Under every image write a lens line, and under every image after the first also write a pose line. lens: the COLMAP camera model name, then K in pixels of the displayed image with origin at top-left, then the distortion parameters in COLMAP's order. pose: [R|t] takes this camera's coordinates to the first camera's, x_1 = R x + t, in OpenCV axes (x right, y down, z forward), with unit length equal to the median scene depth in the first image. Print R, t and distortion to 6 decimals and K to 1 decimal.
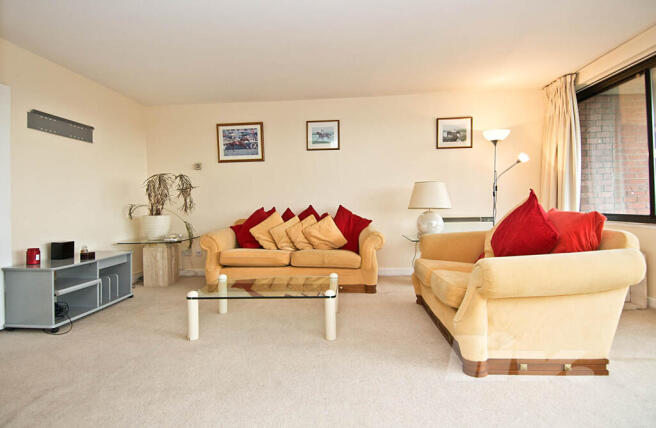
lens RADIAL K [[358.5, 0, 328.0], [0, 358.5, 214.0], [0, 0, 1]] dist [-0.000016, -0.000330]
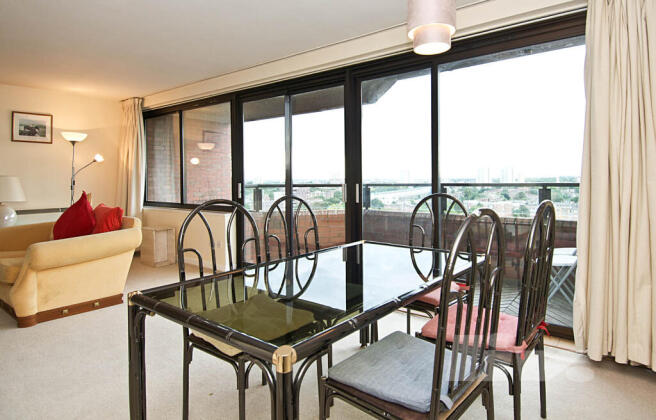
lens RADIAL K [[349.6, 0, 328.4], [0, 349.6, 181.9], [0, 0, 1]] dist [0.002868, -0.021681]
pose [[0.530802, 0.017188, 0.847321, -0.045925], [0.019772, 0.999271, -0.032656, -0.020679], [-0.847265, 0.034087, 0.530076, -0.286205]]
